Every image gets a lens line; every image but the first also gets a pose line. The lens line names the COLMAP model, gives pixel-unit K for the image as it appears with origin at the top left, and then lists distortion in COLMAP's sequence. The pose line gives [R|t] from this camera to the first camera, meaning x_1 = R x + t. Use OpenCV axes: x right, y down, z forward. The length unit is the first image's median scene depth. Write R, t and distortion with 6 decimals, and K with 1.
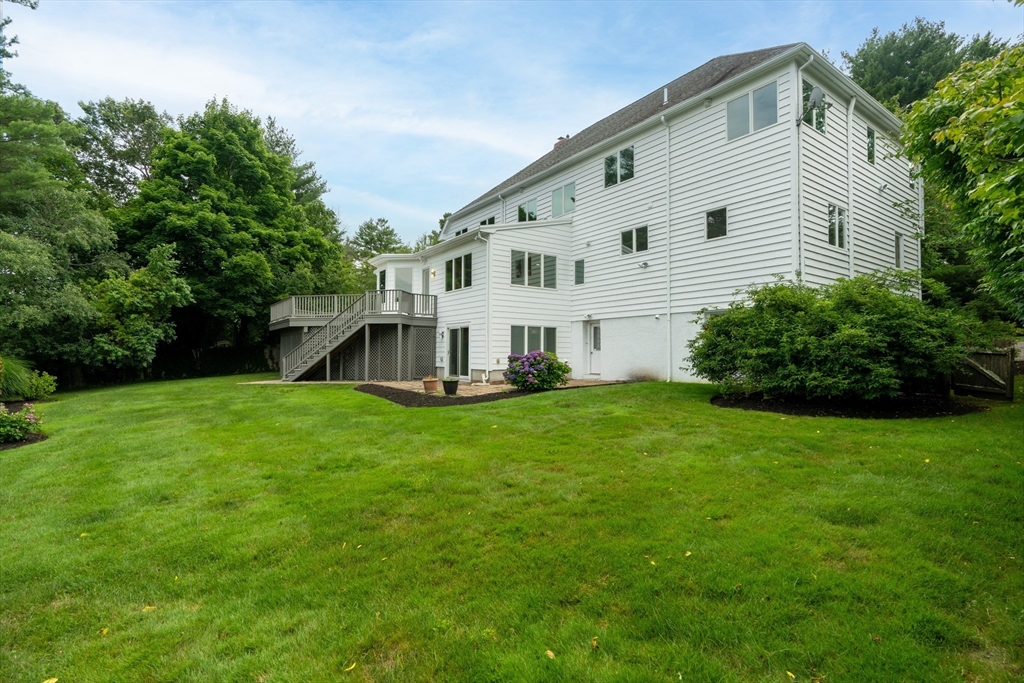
lens RADIAL K [[472.6, 0, 512.0], [0, 472.6, 341.5], [0, 0, 1]] dist [0.002174, 0.000327]
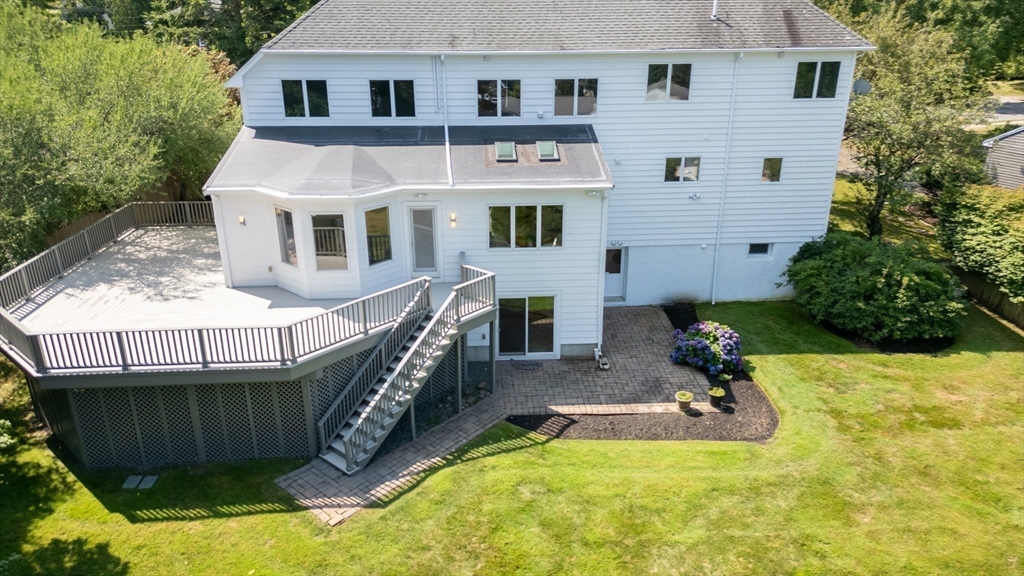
lens RADIAL K [[720.5, 0, 512.0], [0, 720.5, 288.0], [0, 0, 1]] dist [0.093148, -0.086659]
pose [[0.520048, -0.304348, 0.798074, -0.985919], [-0.017586, 0.930350, 0.366251, -0.438907], [-0.853956, -0.204503, 0.478474, 0.452537]]
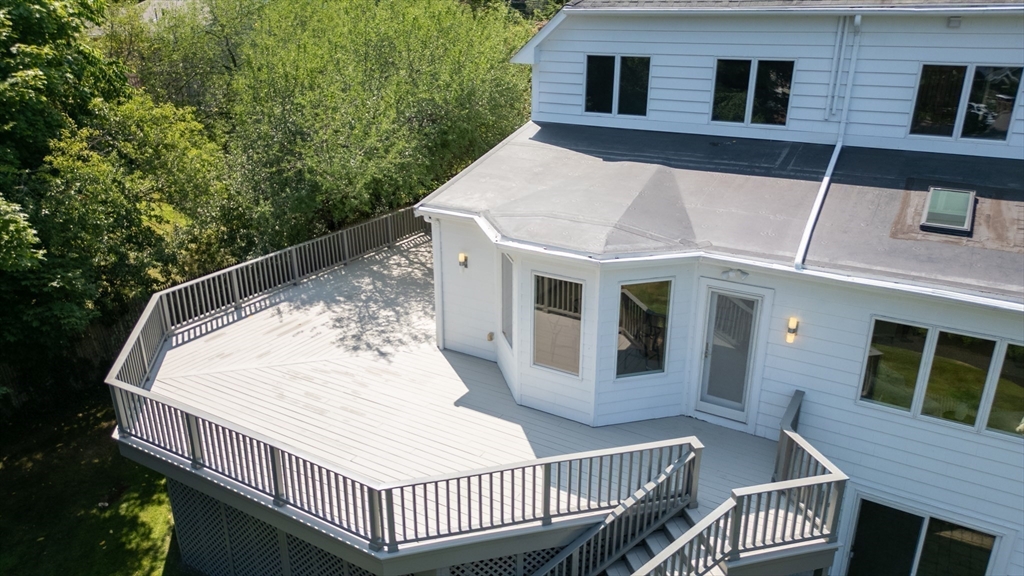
lens RADIAL K [[720.5, 0, 512.0], [0, 720.5, 288.0], [0, 0, 1]] dist [0.093148, -0.086659]
pose [[0.907983, -0.144571, 0.393277, -0.563139], [-0.013875, 0.927703, 0.373061, -0.373318], [-0.418778, -0.344190, 0.840332, 0.688918]]
